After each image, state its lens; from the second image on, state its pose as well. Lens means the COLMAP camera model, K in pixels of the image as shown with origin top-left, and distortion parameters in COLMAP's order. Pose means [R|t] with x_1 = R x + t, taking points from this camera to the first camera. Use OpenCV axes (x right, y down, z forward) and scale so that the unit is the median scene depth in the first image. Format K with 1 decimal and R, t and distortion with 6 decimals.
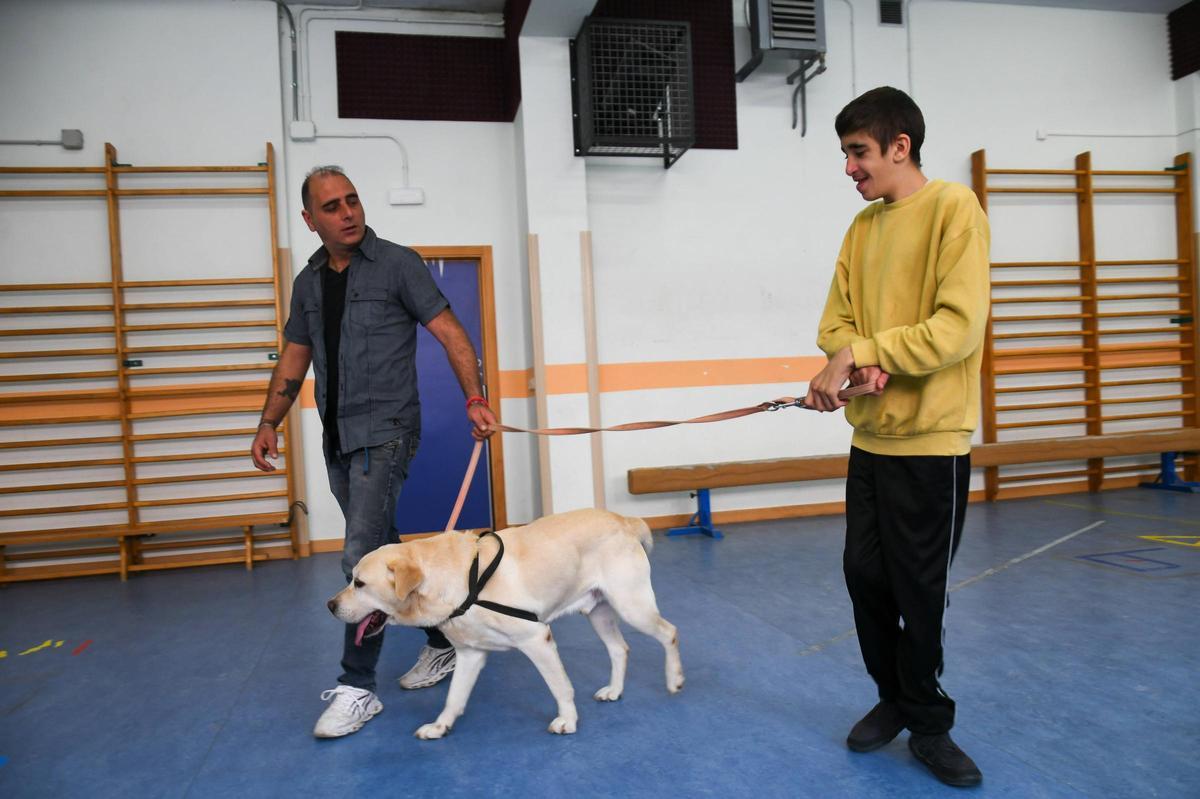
lens RADIAL K [[921.9, 0, 606.6], [0, 921.9, 422.8], [0, 0, 1]] dist [-0.046239, 0.012801]
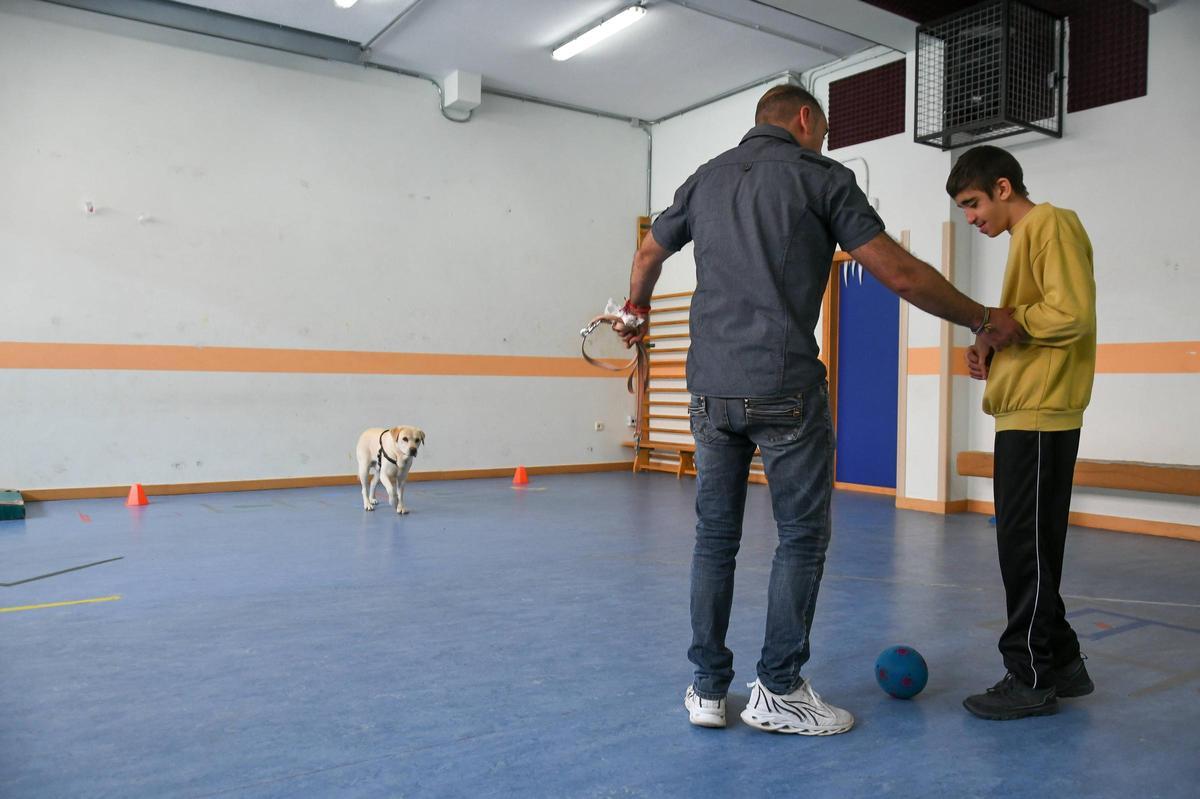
lens RADIAL K [[921.9, 0, 606.6], [0, 921.9, 422.8], [0, 0, 1]] dist [-0.046239, 0.012801]
pose [[0.354356, 0.089824, -0.930787, 0.850847], [-0.053155, 0.995701, 0.075852, -0.037061], [0.933599, 0.022597, 0.357607, 0.270679]]
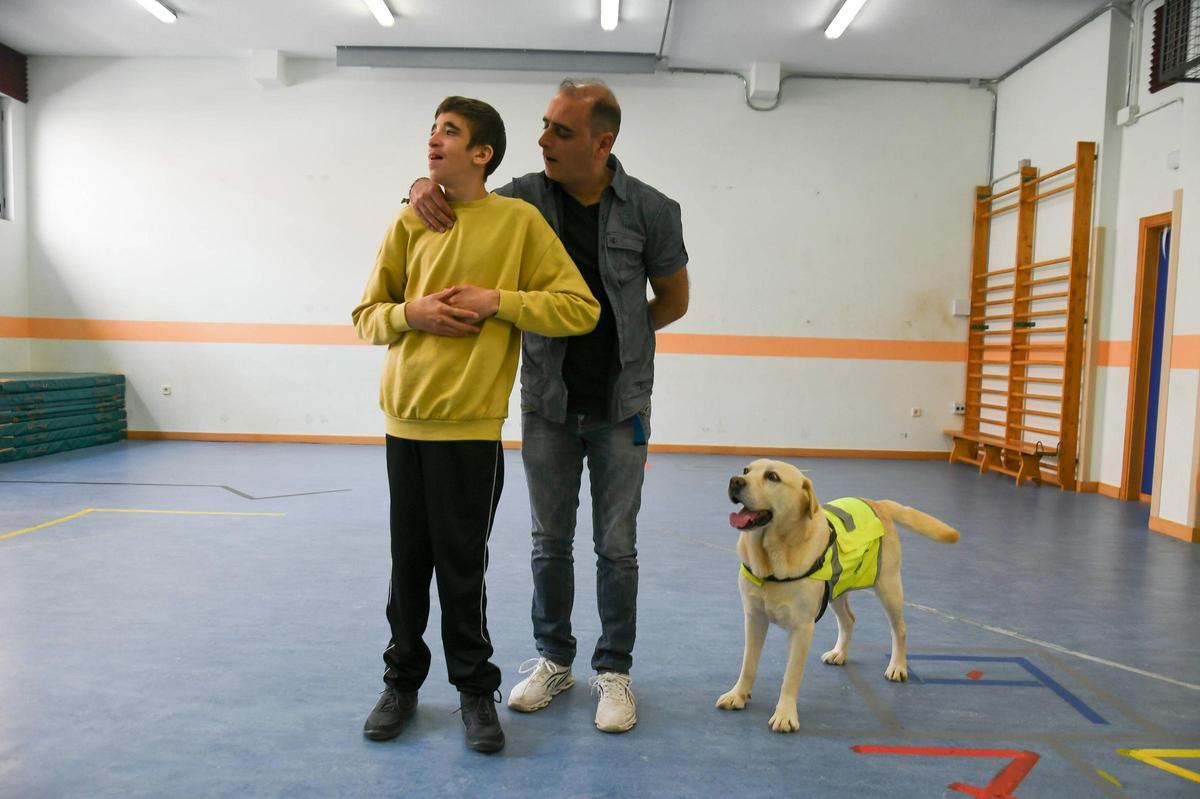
lens RADIAL K [[921.9, 0, 606.6], [0, 921.9, 422.8], [0, 0, 1]] dist [-0.046239, 0.012801]
pose [[-0.233883, 0.121500, -0.964643, 0.938675], [-0.042021, 0.989971, 0.134878, -0.074296], [0.971356, 0.072081, -0.226432, 0.676938]]
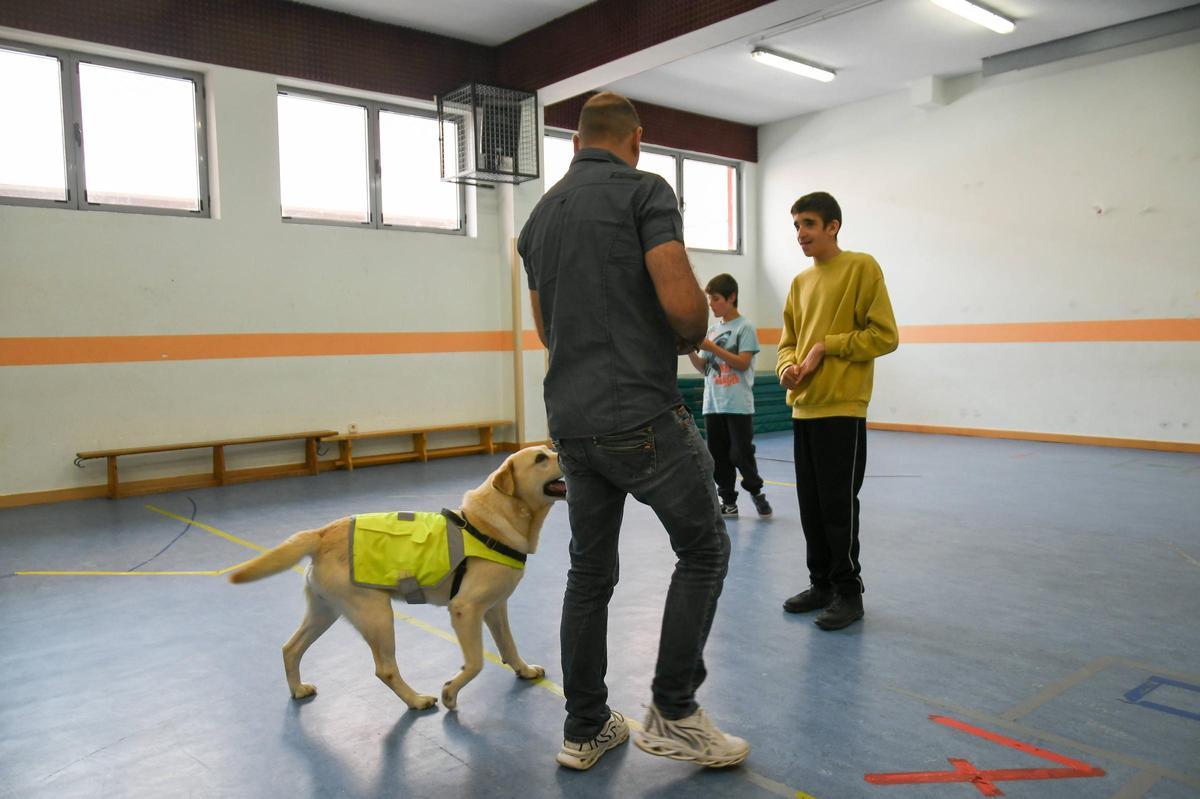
lens RADIAL K [[921.9, 0, 606.6], [0, 921.9, 422.8], [0, 0, 1]] dist [-0.046239, 0.012801]
pose [[-0.896444, 0.105080, -0.430519, 0.853701], [0.050450, 0.989364, 0.136431, -0.089880], [0.440276, 0.100583, -0.892211, 1.019530]]
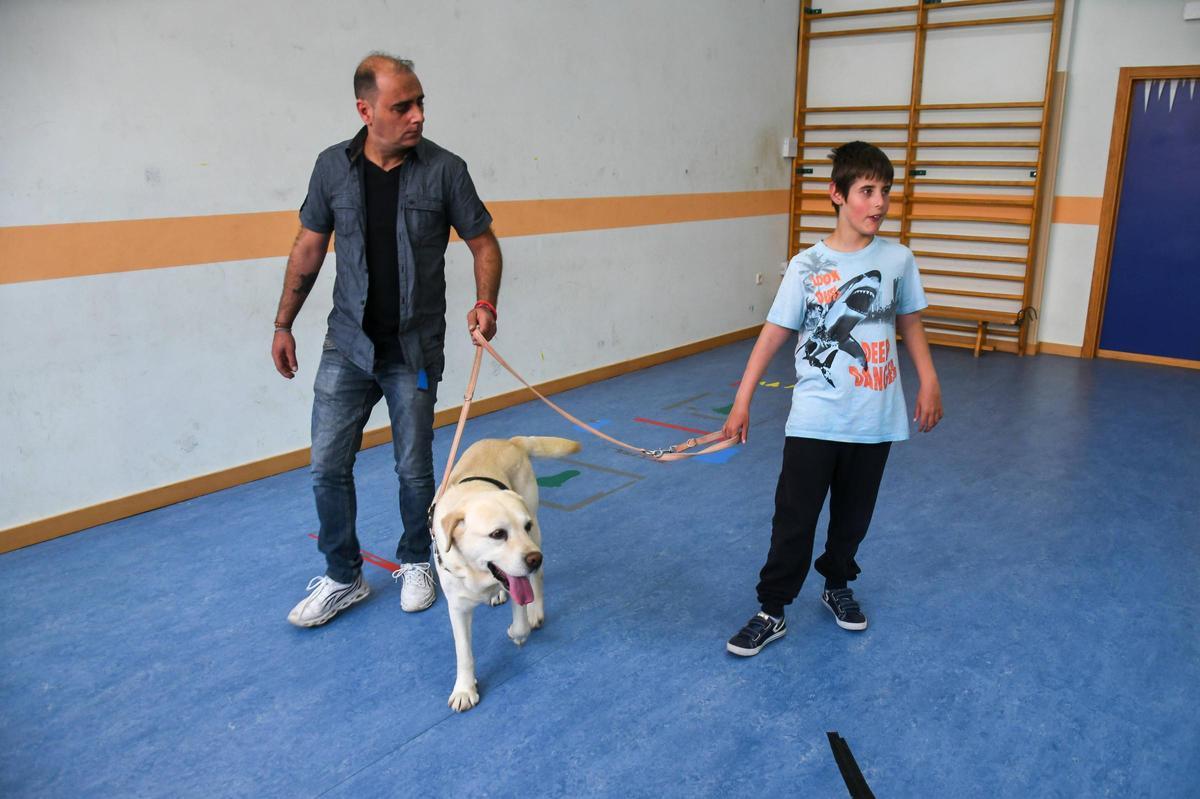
lens RADIAL K [[921.9, 0, 606.6], [0, 921.9, 422.8], [0, 0, 1]] dist [-0.046239, 0.012801]
pose [[0.621159, 0.262408, -0.738446, 0.209674], [-0.056014, 0.954731, 0.292148, -0.077173], [0.781680, -0.140107, 0.607739, -0.121833]]
